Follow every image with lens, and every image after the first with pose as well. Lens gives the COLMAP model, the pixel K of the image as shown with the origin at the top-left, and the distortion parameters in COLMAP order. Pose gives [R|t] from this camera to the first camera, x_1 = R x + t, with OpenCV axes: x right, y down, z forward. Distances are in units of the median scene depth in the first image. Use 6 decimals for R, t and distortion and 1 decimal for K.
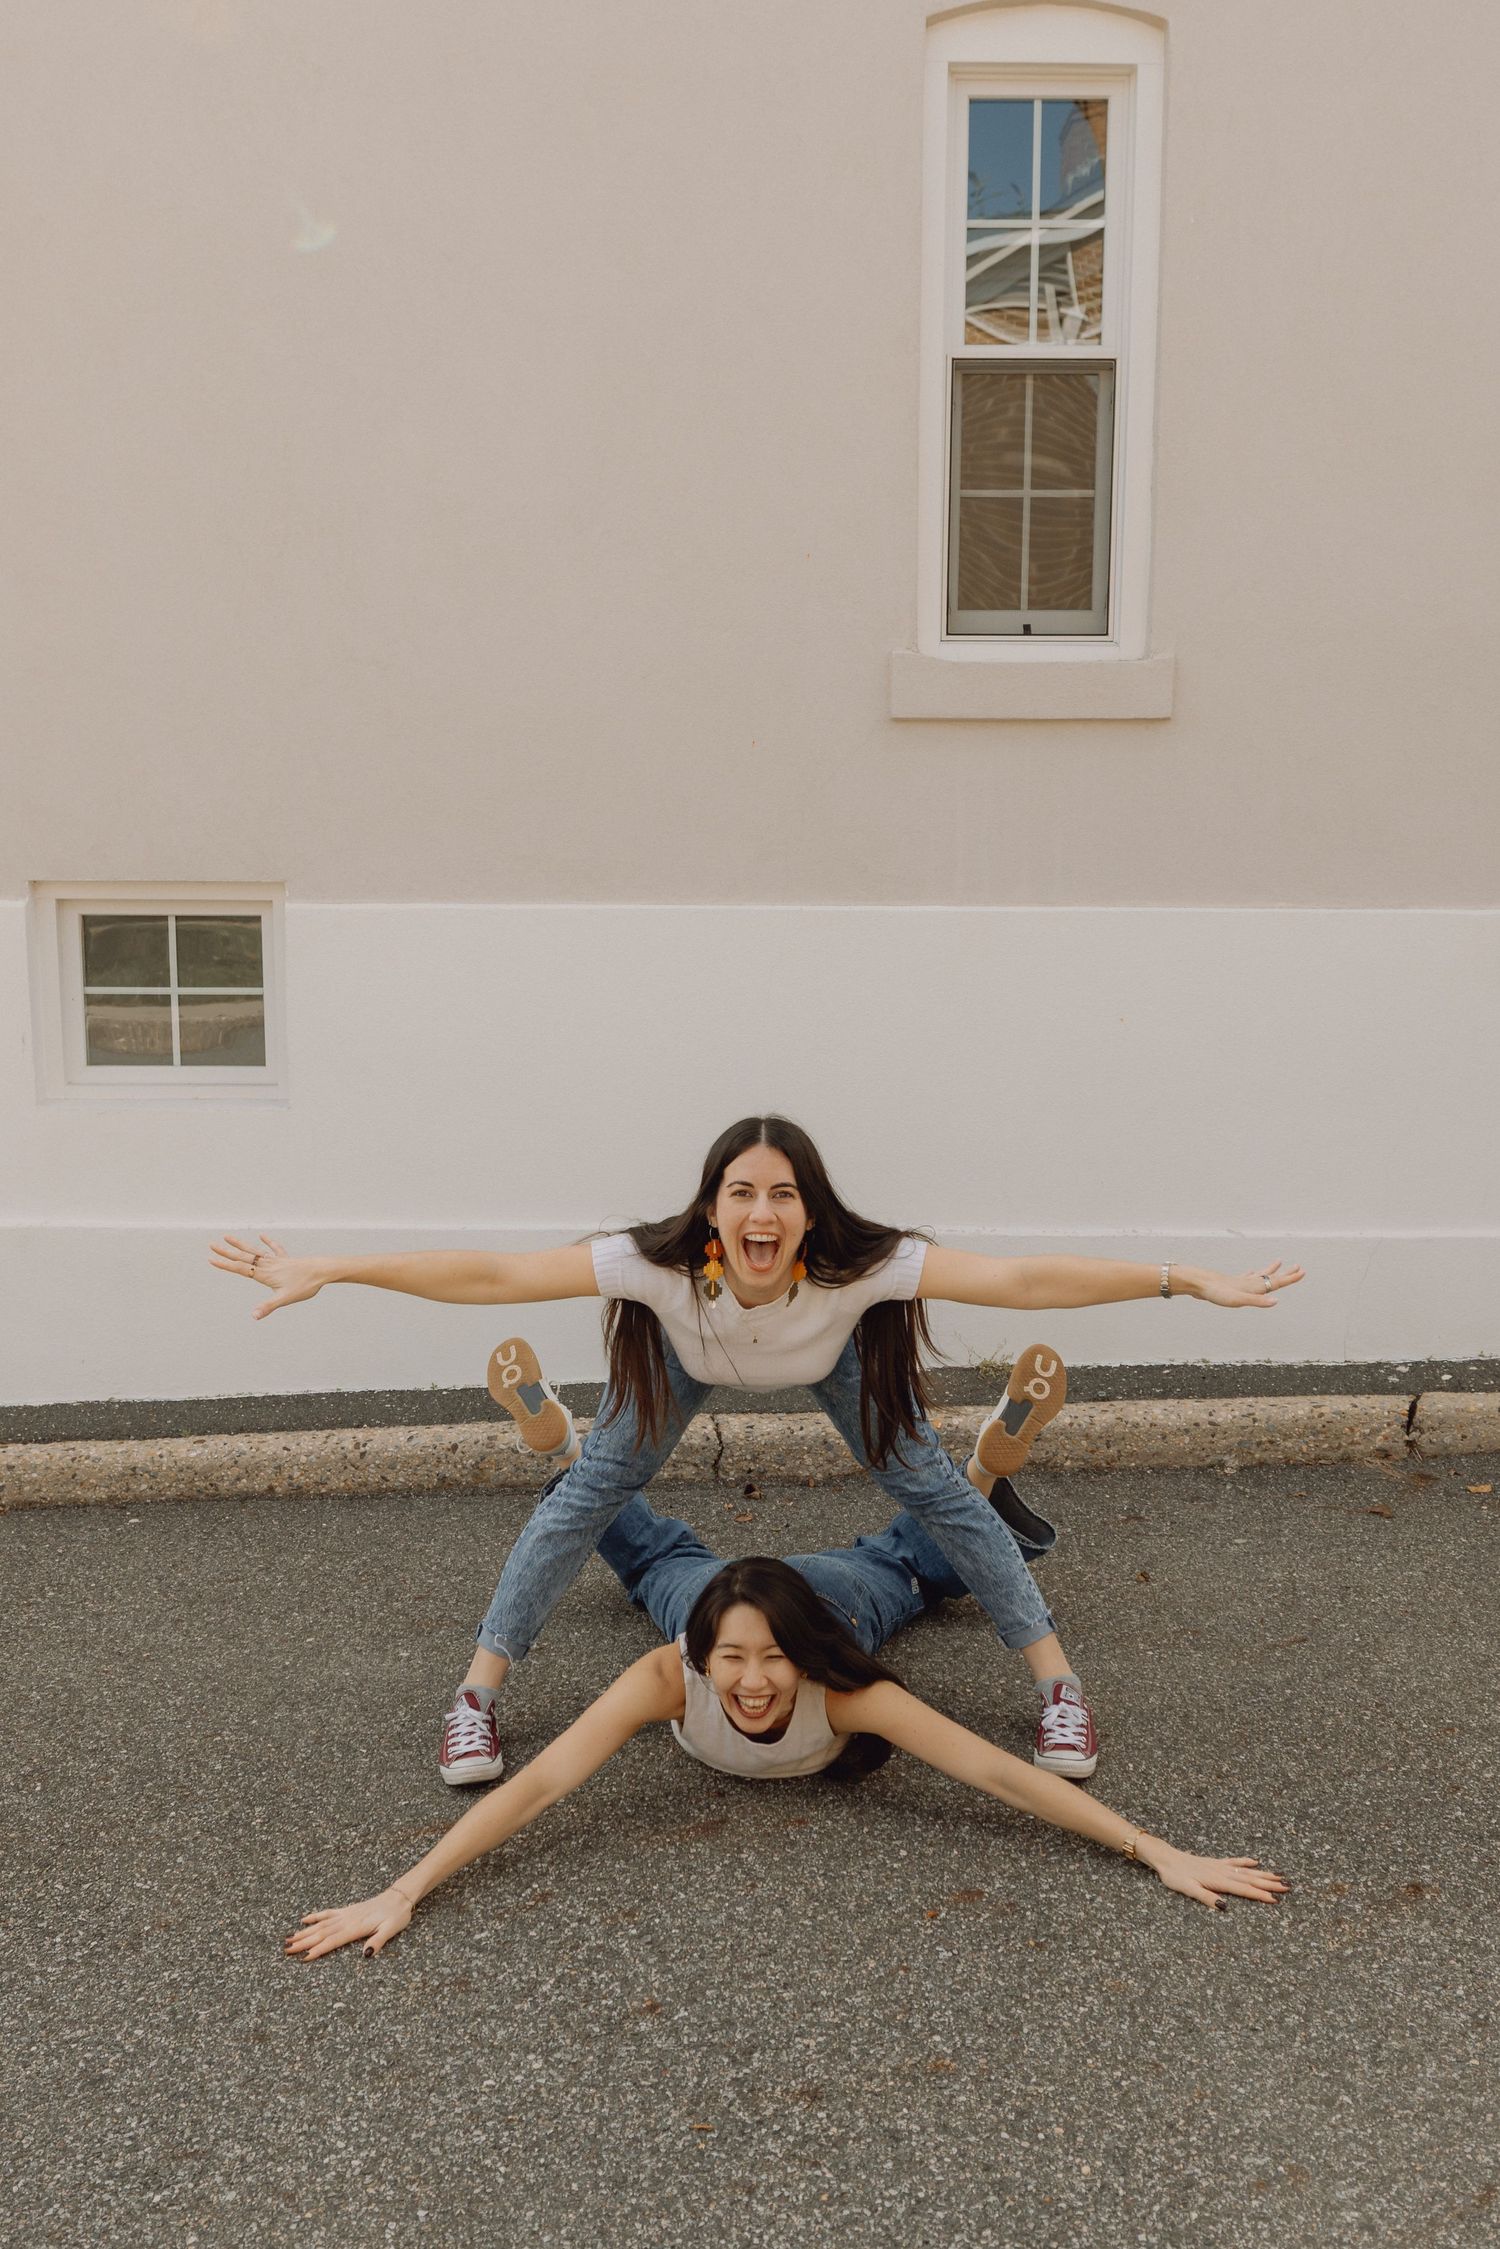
lens RADIAL K [[2008.1, 0, 754.1], [0, 2008.1, 1172.0], [0, 0, 1]] dist [-0.001412, 0.009868]
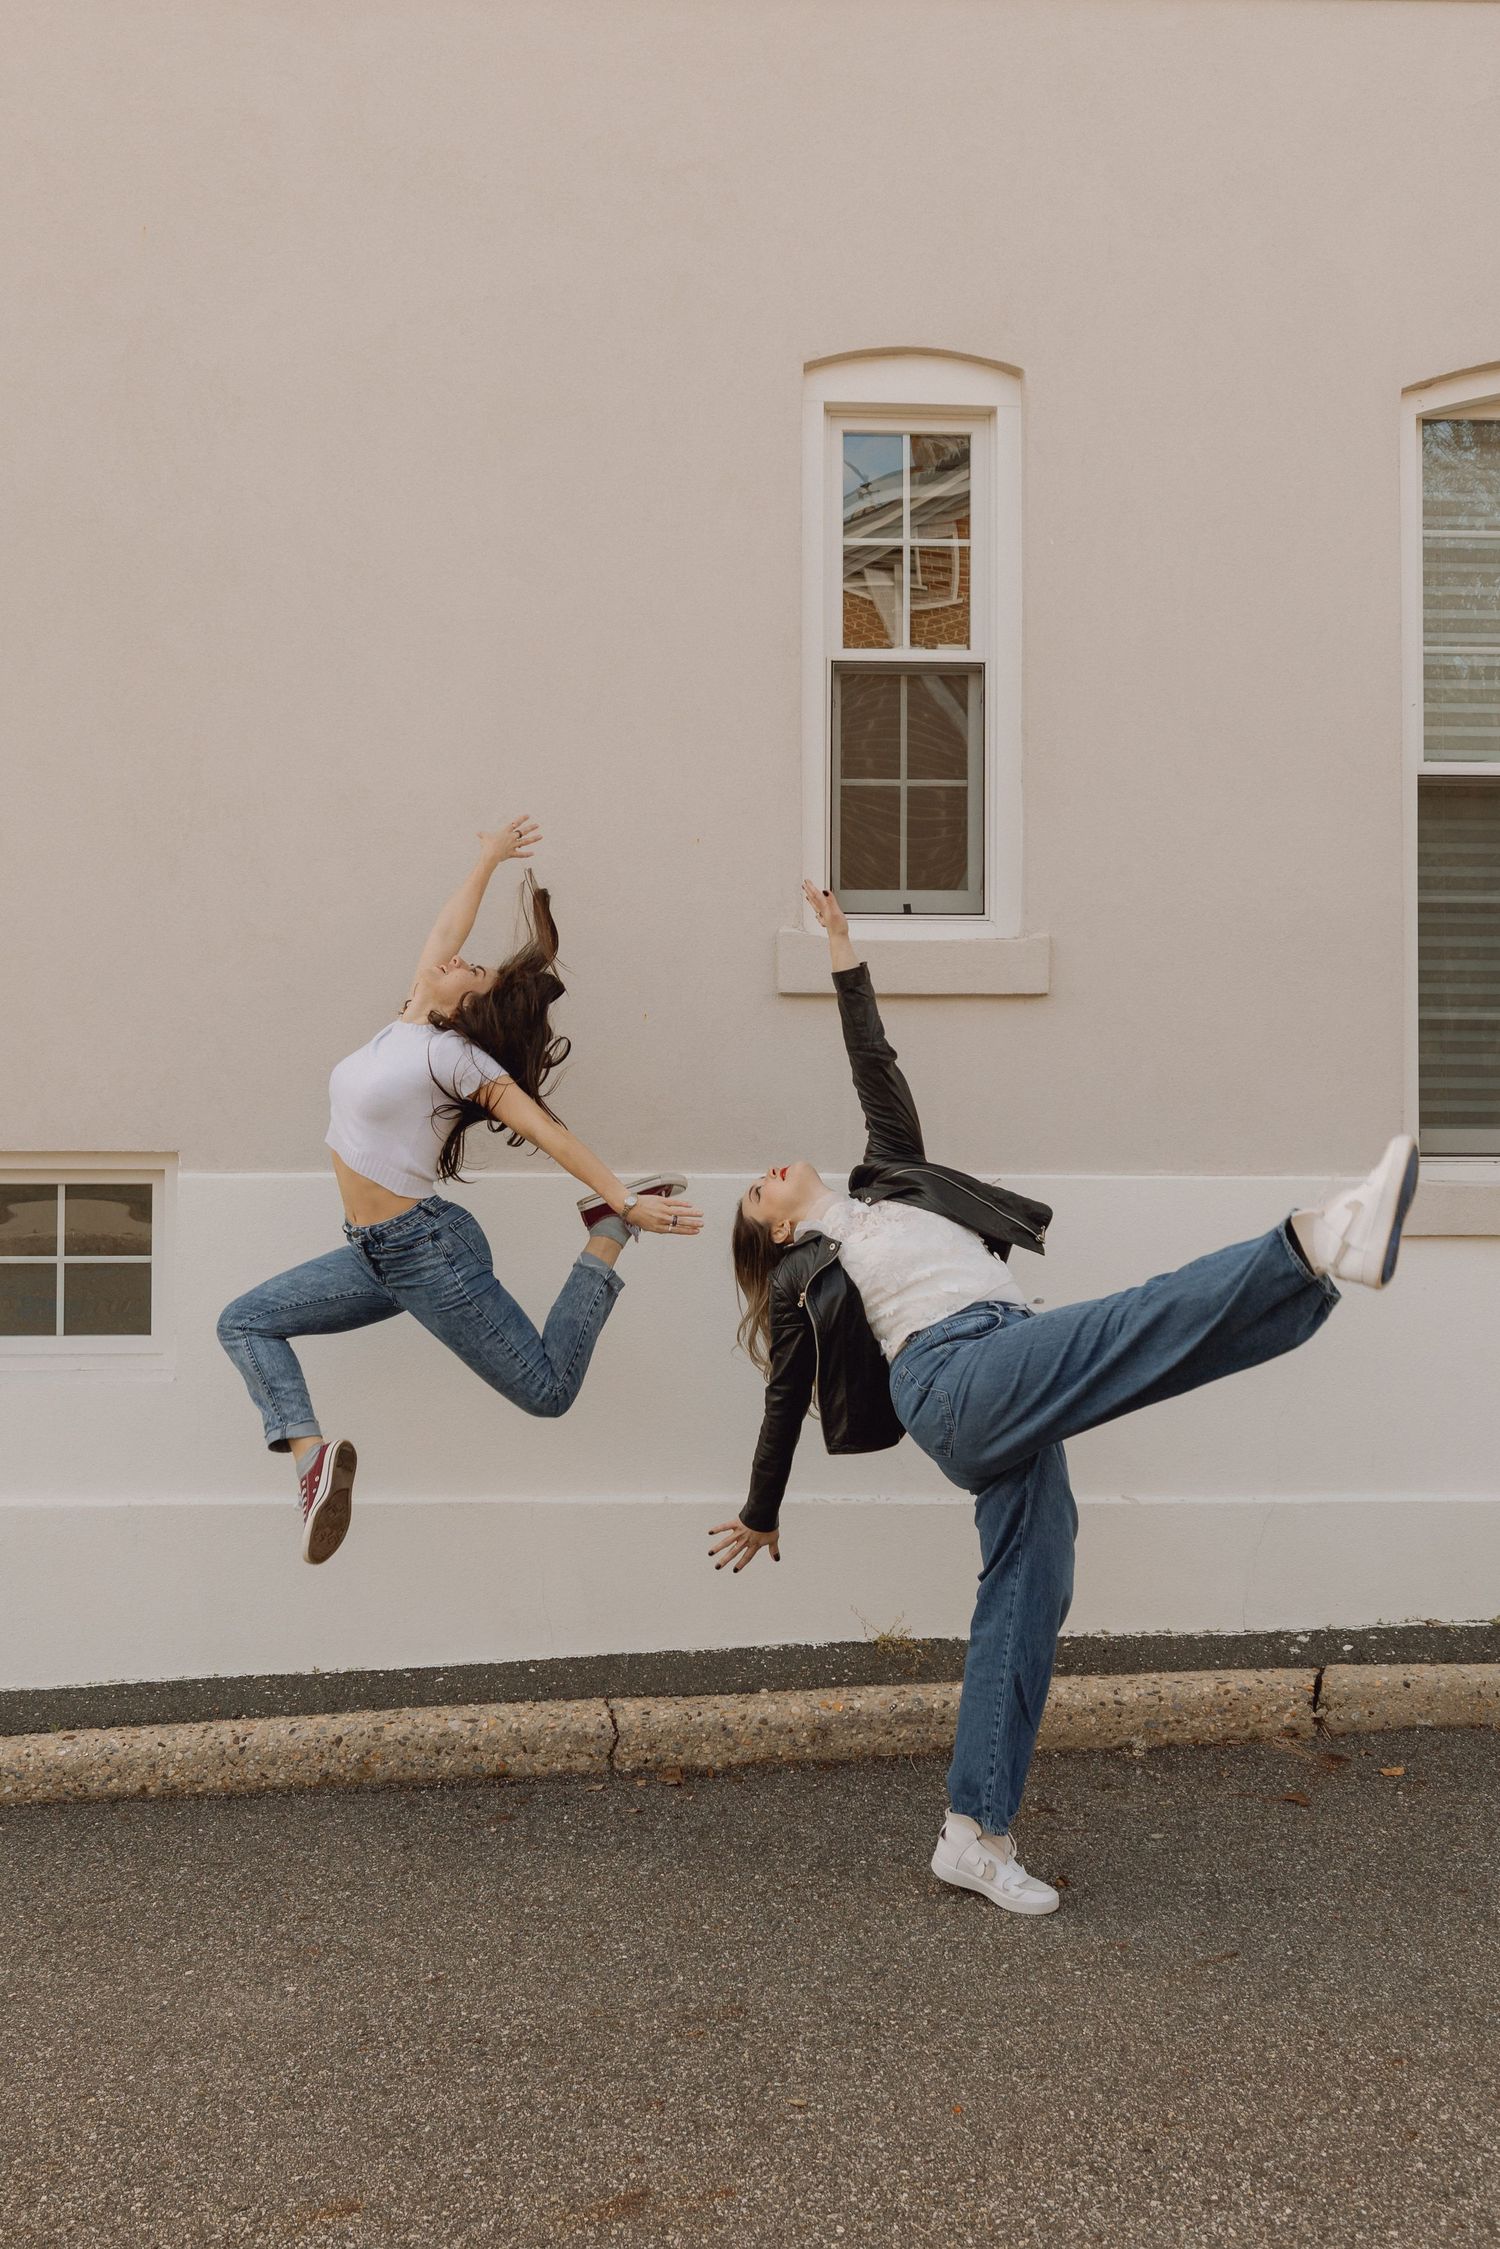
lens RADIAL K [[1985.6, 0, 699.6], [0, 1985.6, 1055.5], [0, 0, 1]] dist [0.006646, -0.004905]
pose [[0.998920, -0.000331, 0.046473, -0.020832], [0.007869, 0.986738, -0.162129, -0.030811], [-0.045803, 0.162320, 0.985675, 0.001806]]
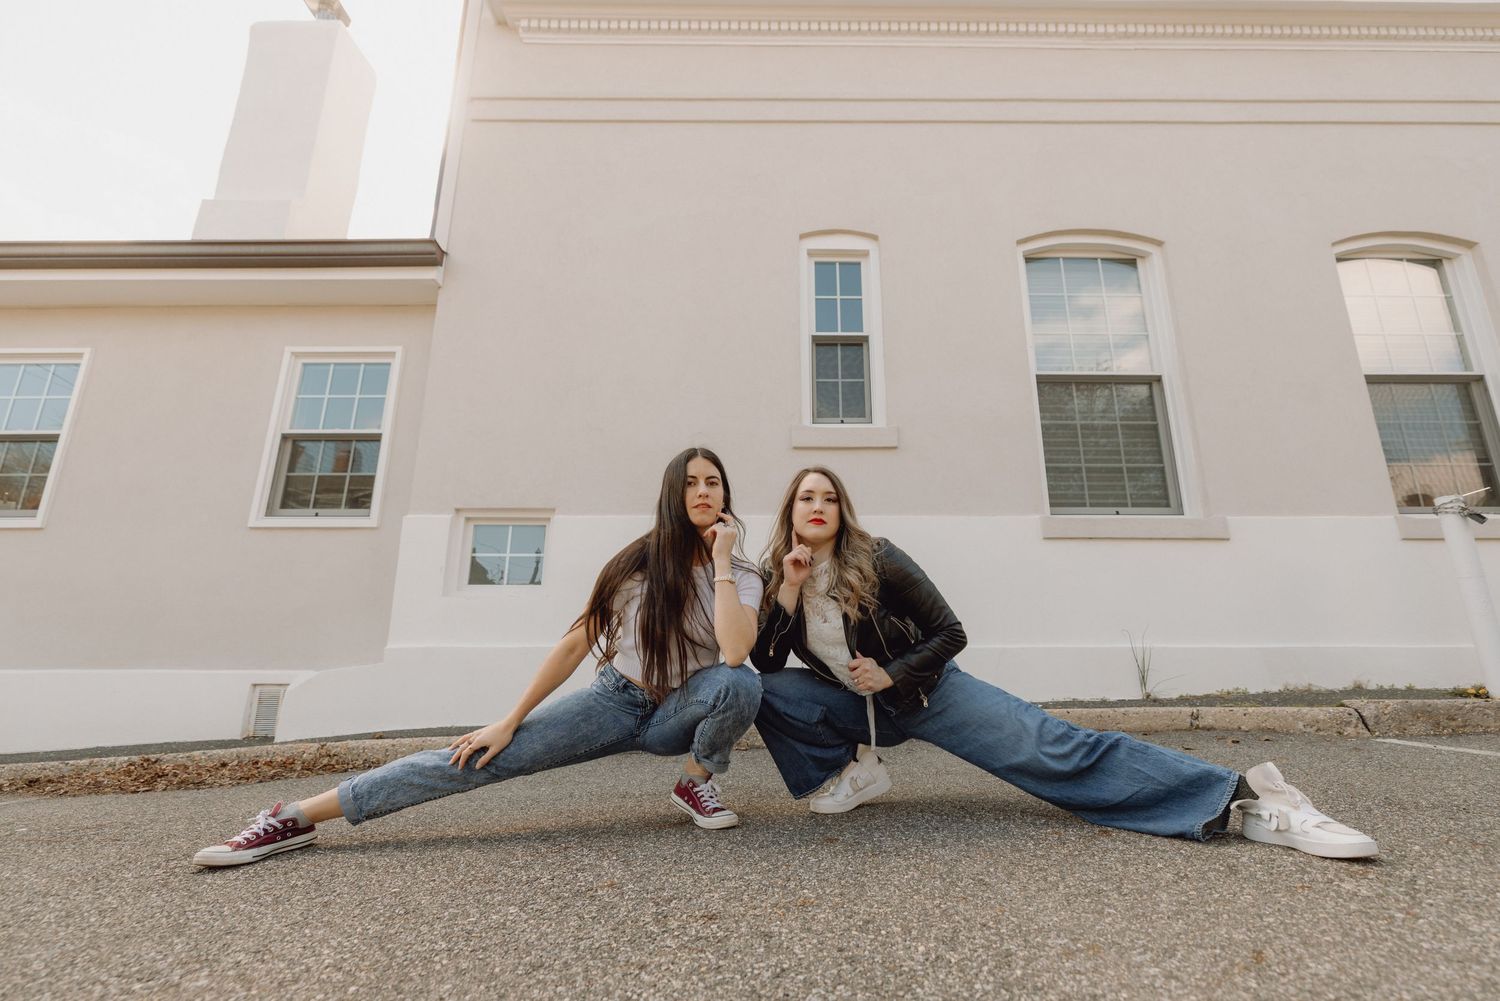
lens RADIAL K [[651.1, 0, 776.3], [0, 651.1, 513.4], [0, 0, 1]] dist [-0.002654, 0.001843]
pose [[0.999828, -0.000808, 0.018534, 0.032165], [0.007727, 0.926403, -0.376454, 0.184429], [-0.016866, 0.376533, 0.926250, 0.247036]]
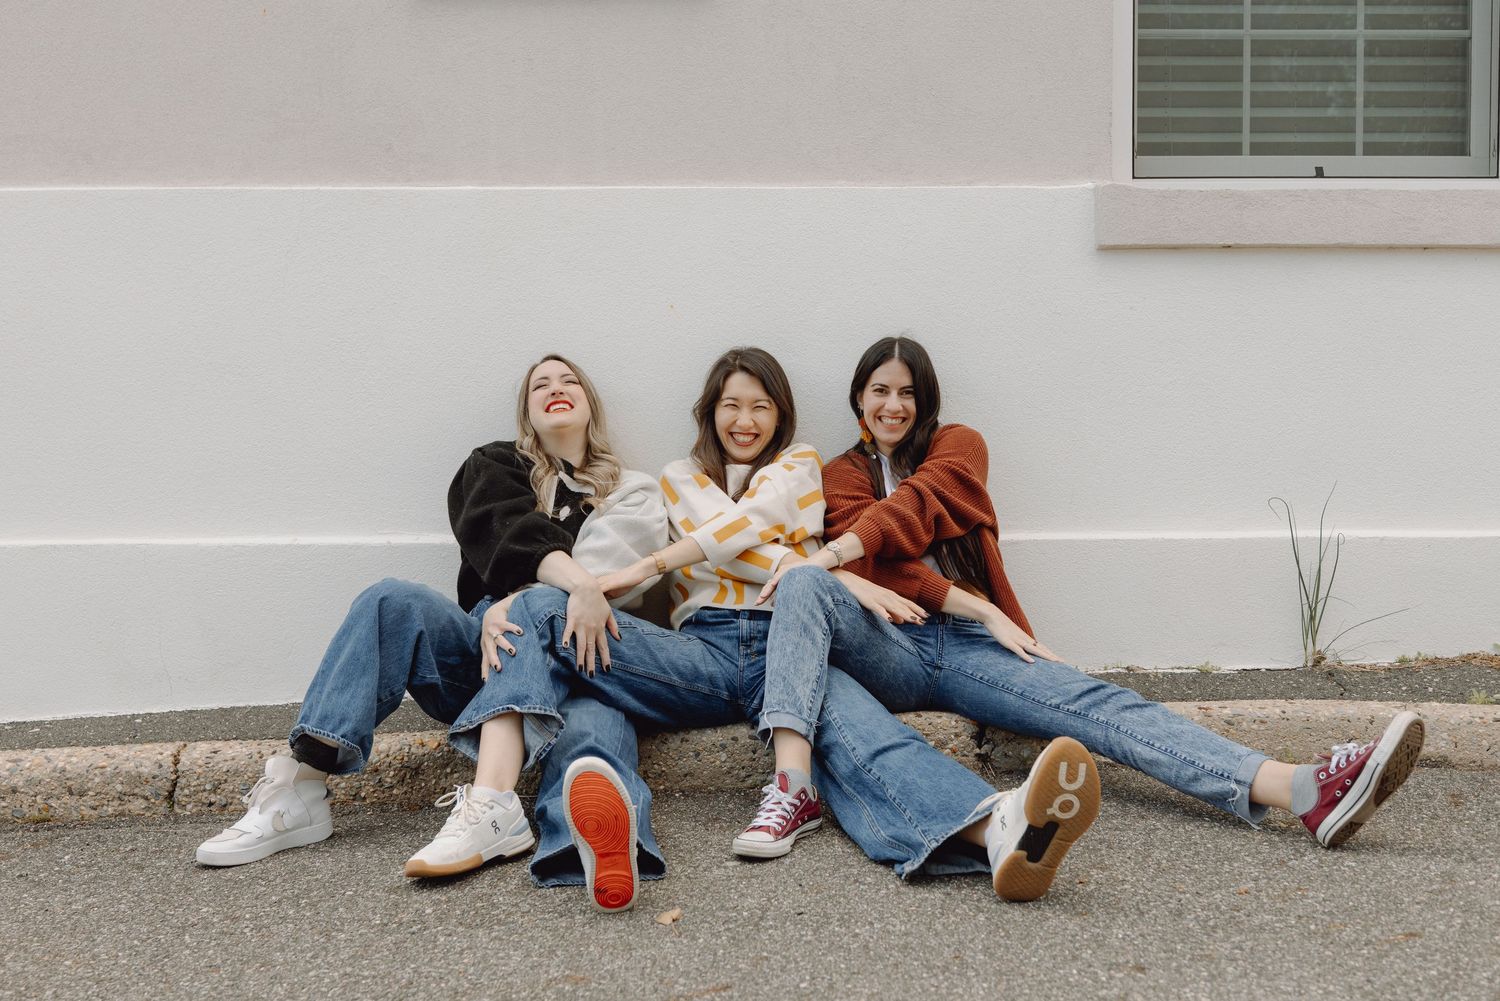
lens RADIAL K [[1367.7, 0, 755.0], [0, 1367.7, 557.5], [0, 0, 1]] dist [-0.002438, 0.000000]
pose [[0.999445, -0.012853, 0.030717, 0.211616], [0.015601, 0.995733, -0.090954, 0.101391], [-0.029417, 0.091382, 0.995381, 0.408790]]
